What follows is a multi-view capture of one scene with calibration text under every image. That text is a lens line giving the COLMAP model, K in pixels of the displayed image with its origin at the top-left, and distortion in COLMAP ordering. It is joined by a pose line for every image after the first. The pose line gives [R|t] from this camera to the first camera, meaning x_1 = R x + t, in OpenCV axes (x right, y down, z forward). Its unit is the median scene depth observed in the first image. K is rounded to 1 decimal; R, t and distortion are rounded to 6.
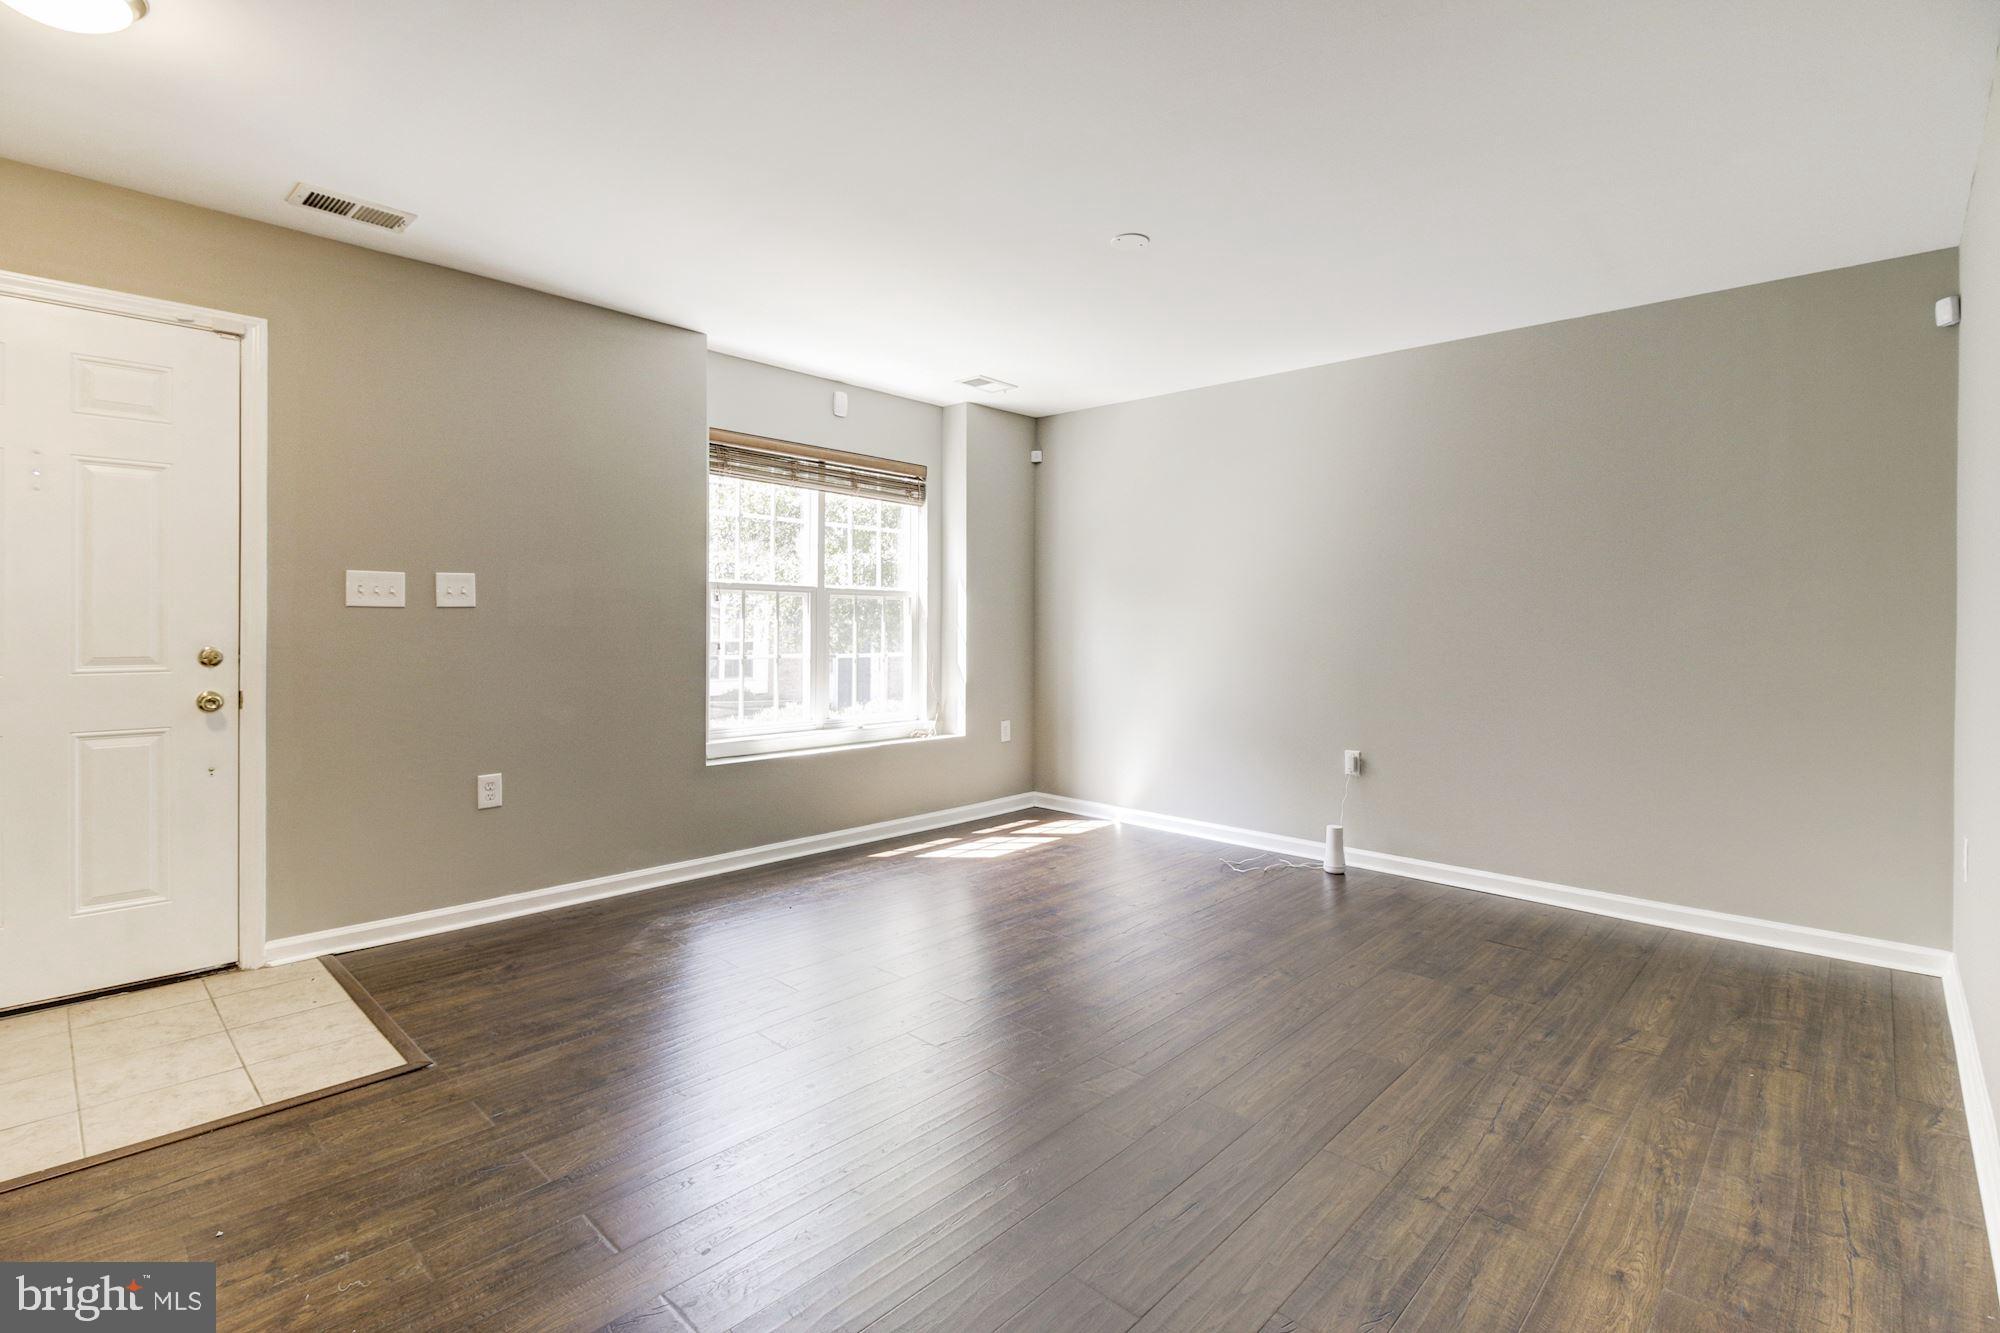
lens RADIAL K [[927.5, 0, 991.6], [0, 927.5, 646.3], [0, 0, 1]] dist [0.000219, -0.000519]
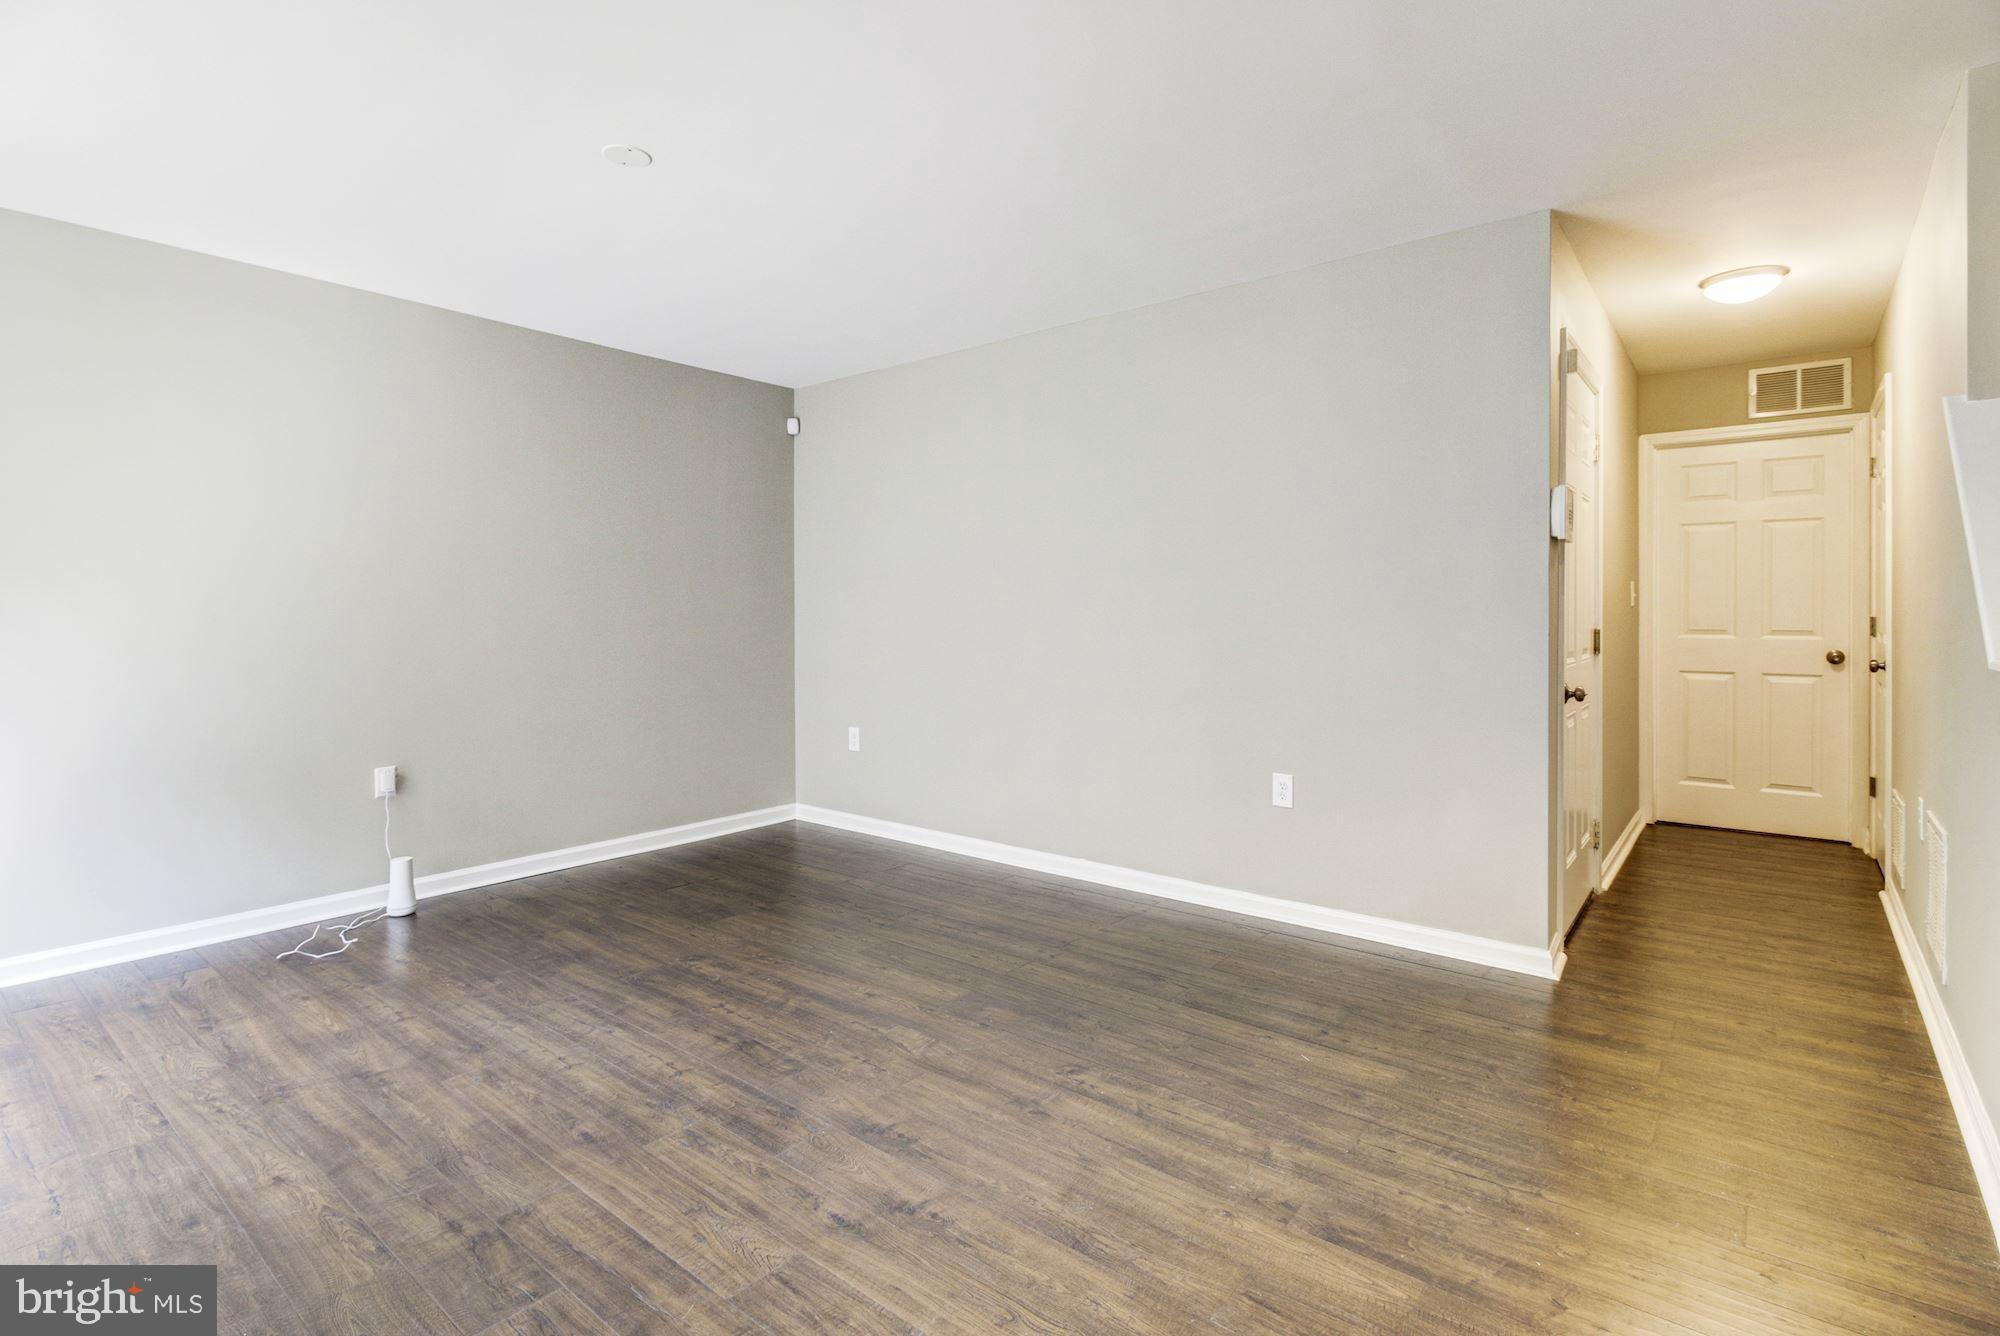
lens RADIAL K [[938.6, 0, 1069.4], [0, 938.6, 593.4], [0, 0, 1]] dist [0.000234, -0.001039]
pose [[-0.114829, 0.009551, 0.993339, -0.745047], [0.026915, 0.999617, -0.006500, -0.028250], [-0.993021, 0.025990, -0.115042, 0.702310]]
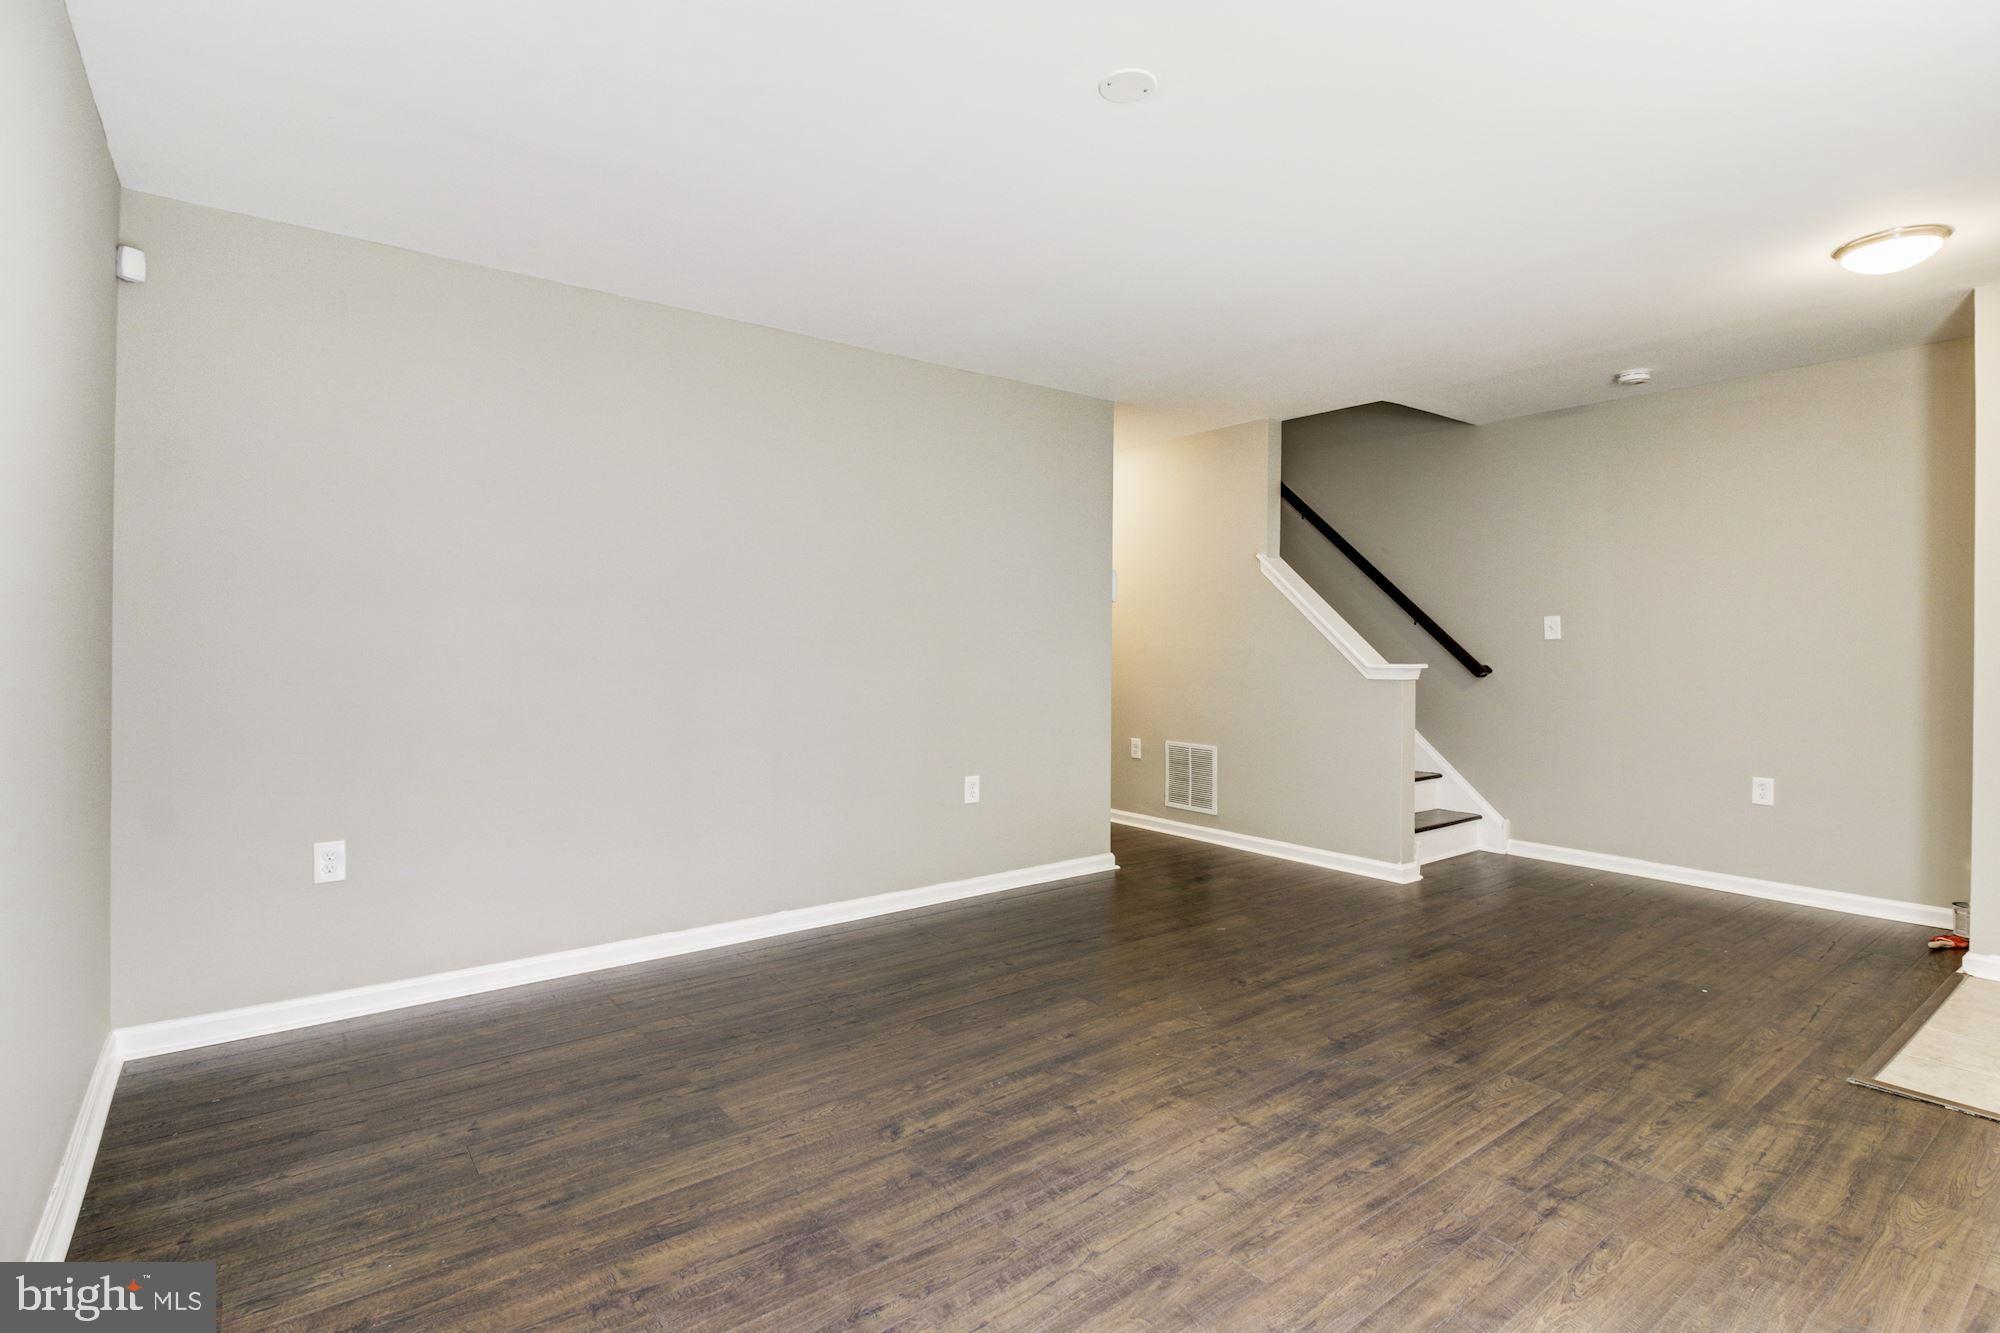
lens RADIAL K [[910.5, 0, 963.6], [0, 910.5, 650.7], [0, 0, 1]] dist [0.000032, -0.000479]
pose [[-0.979520, -0.012366, 0.200967, 0.128012], [-0.004869, 0.999275, 0.037756, -0.047971], [-0.201288, 0.036004, -0.978870, 1.667019]]
